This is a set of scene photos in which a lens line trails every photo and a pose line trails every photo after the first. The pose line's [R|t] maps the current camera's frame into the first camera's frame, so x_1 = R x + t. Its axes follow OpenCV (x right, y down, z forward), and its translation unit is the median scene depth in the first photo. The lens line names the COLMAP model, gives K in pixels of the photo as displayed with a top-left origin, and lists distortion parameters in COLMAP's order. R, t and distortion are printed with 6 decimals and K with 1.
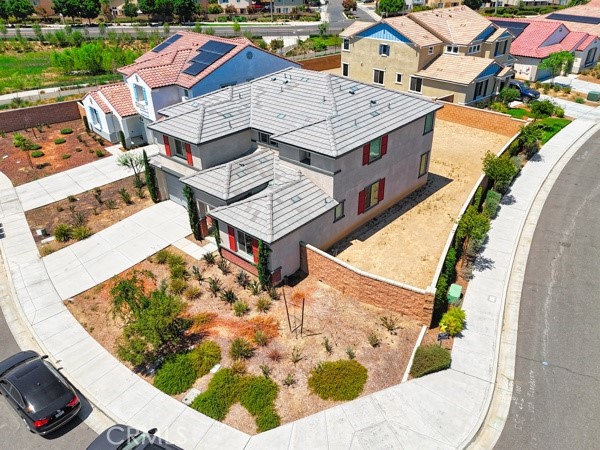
lens RADIAL K [[452.9, 0, 300.0], [0, 452.9, 225.0], [0, 0, 1]] dist [0.037418, -0.006981]
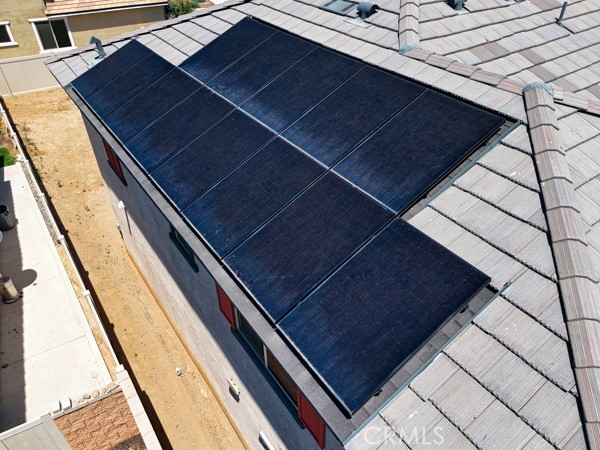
lens RADIAL K [[445.7, 0, 300.0], [0, 445.7, 225.0], [0, 0, 1]] dist [0.036416, -0.005205]
pose [[0.223653, -0.584284, 0.780123, -0.354251], [0.498710, 0.756288, 0.423458, -0.410813], [-0.837417, 0.294348, 0.460534, 1.100253]]
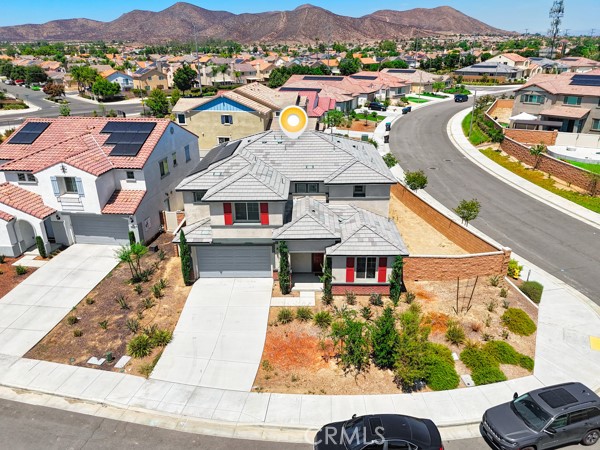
lens RADIAL K [[445.7, 0, 300.0], [0, 445.7, 225.0], [0, 0, 1]] dist [0.036416, -0.005205]
pose [[0.755458, -0.235015, 0.611597, -0.776532], [0.326817, 0.944204, -0.040867, -0.062910], [-0.567868, 0.230754, 0.790113, 0.157995]]
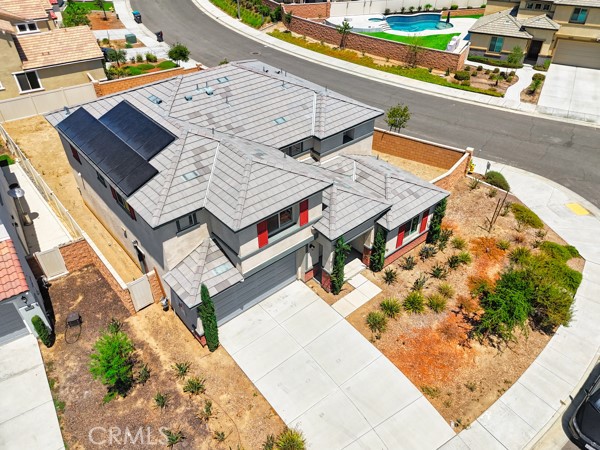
lens RADIAL K [[445.7, 0, 300.0], [0, 445.7, 225.0], [0, 0, 1]] dist [0.036416, -0.005205]
pose [[0.132908, -0.588954, 0.797163, -0.795512], [0.503858, 0.732763, 0.457369, -0.452453], [-0.853501, 0.340869, 0.394139, 0.705619]]
